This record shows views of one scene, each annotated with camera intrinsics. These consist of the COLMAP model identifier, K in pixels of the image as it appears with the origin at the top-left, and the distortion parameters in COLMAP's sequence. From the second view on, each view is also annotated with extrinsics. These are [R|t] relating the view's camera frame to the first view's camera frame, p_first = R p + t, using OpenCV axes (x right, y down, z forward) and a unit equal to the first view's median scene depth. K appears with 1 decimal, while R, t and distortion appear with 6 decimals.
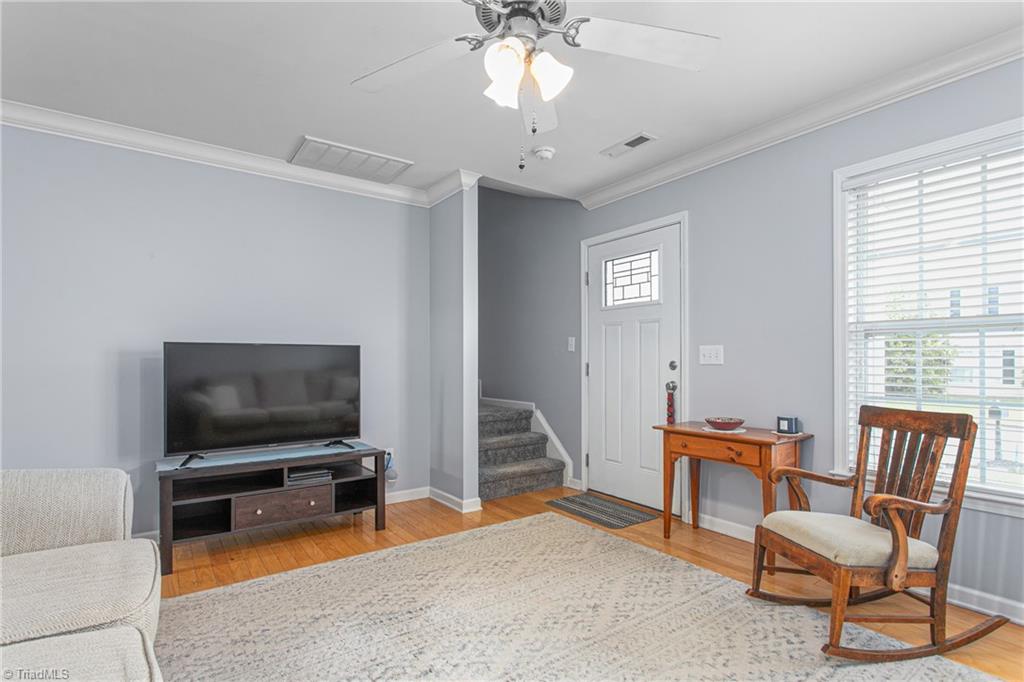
lens RADIAL K [[498.7, 0, 511.9], [0, 498.7, 357.2], [0, 0, 1]] dist [-0.001093, -0.000067]
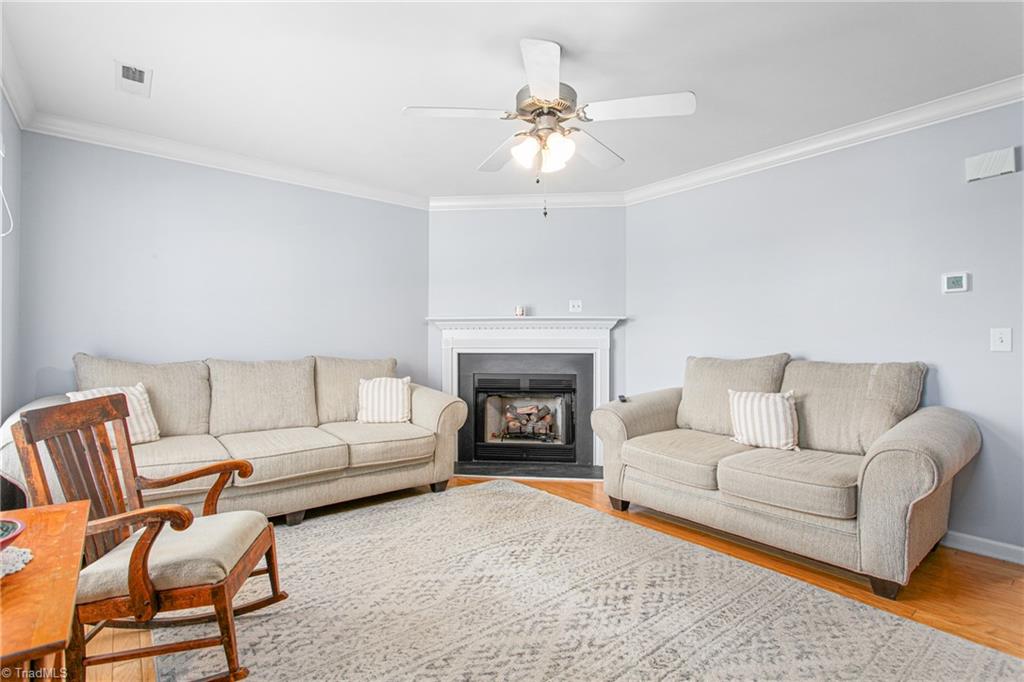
lens RADIAL K [[497.4, 0, 512.0], [0, 497.4, 341.0], [0, 0, 1]] dist [0.000935, 0.000384]
pose [[-0.997724, -0.006376, -0.067124, 0.103989], [-0.005530, 0.999903, -0.012775, 0.009337], [0.067199, -0.012374, -0.997663, 1.183906]]
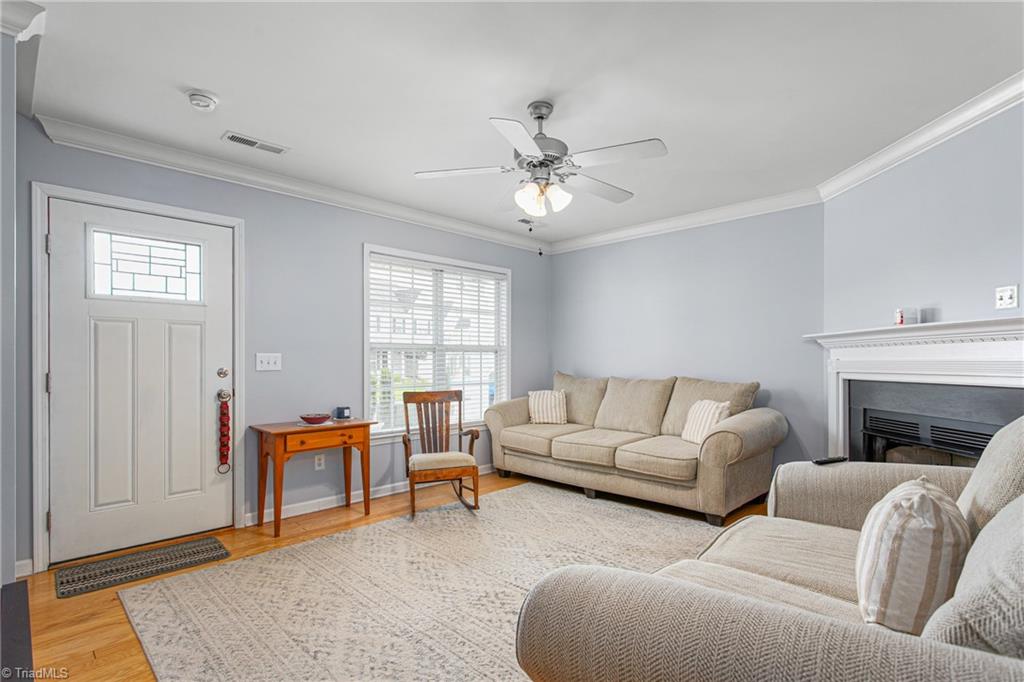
lens RADIAL K [[498.7, 0, 511.9], [0, 498.7, 357.2], [0, 0, 1]] dist [-0.001093, -0.000067]
pose [[-0.161492, 0.005627, 0.986858, -0.771394], [-0.004483, 0.999969, -0.006435, -0.010906], [-0.986864, -0.005463, -0.161462, 0.651579]]
